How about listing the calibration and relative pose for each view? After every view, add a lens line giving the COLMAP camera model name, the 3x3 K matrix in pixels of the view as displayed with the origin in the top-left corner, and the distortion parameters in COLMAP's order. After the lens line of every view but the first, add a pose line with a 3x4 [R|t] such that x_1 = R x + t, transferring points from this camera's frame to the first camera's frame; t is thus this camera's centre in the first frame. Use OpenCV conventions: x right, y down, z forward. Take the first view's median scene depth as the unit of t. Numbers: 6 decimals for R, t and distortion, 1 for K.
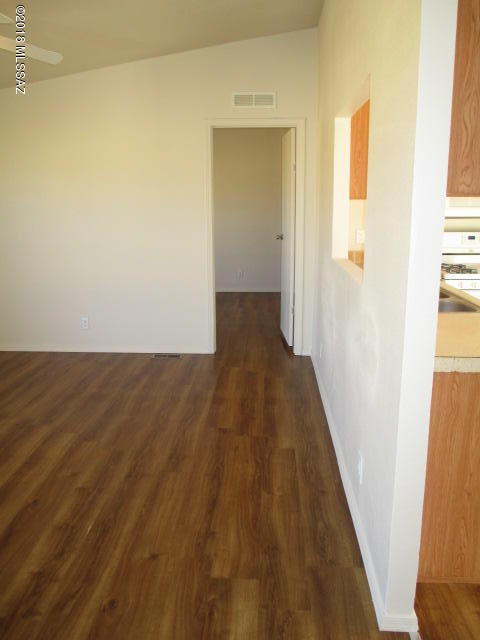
lens RADIAL K [[540.0, 0, 240.7], [0, 540.0, 317.2], [0, 0, 1]] dist [-0.051968, 0.013573]
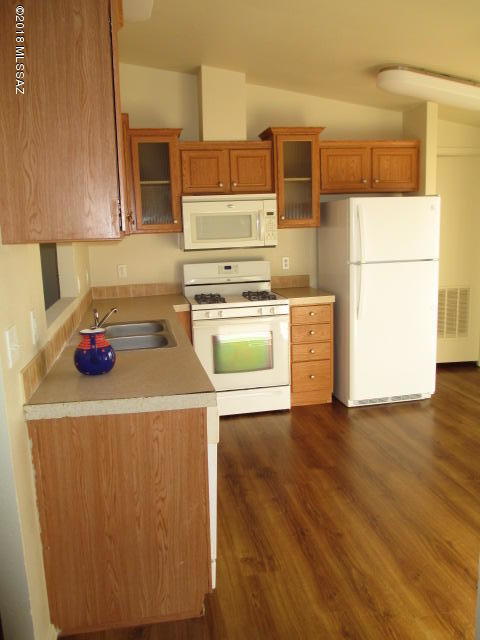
lens RADIAL K [[540.0, 0, 239.1], [0, 540.0, 317.9], [0, 0, 1]] dist [-0.051968, 0.013573]
pose [[0.970443, -0.063175, 0.232914, 0.387451], [0.074655, 0.996374, -0.040799, -0.012972], [-0.229492, 0.056981, 0.971641, -0.036596]]
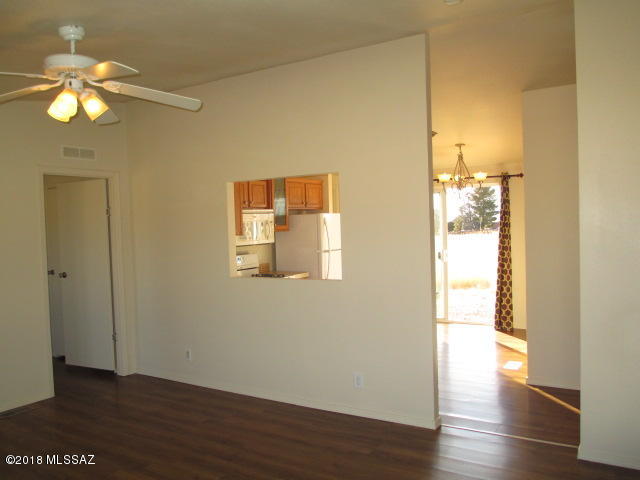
lens RADIAL K [[540.0, 0, 319.6], [0, 540.0, 241.3], [0, 0, 1]] dist [-0.051968, 0.013573]
pose [[0.481062, -0.036793, 0.875914, -1.493971], [0.215656, 0.973385, -0.077553, -0.063526], [-0.849748, 0.226204, 0.476193, 0.169532]]
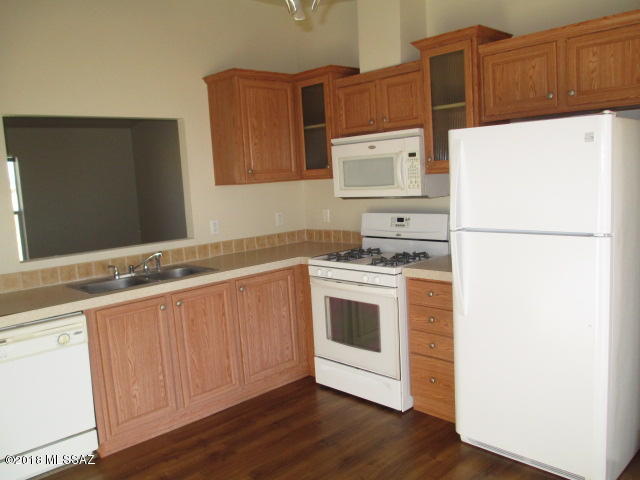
lens RADIAL K [[540.0, 0, 318.7], [0, 540.0, 242.0], [0, 0, 1]] dist [-0.051968, 0.013573]
pose [[0.729724, 0.053249, -0.681666, 1.775389], [-0.093340, 0.995388, -0.022165, -0.156464], [0.677341, 0.079801, 0.731328, 0.537942]]
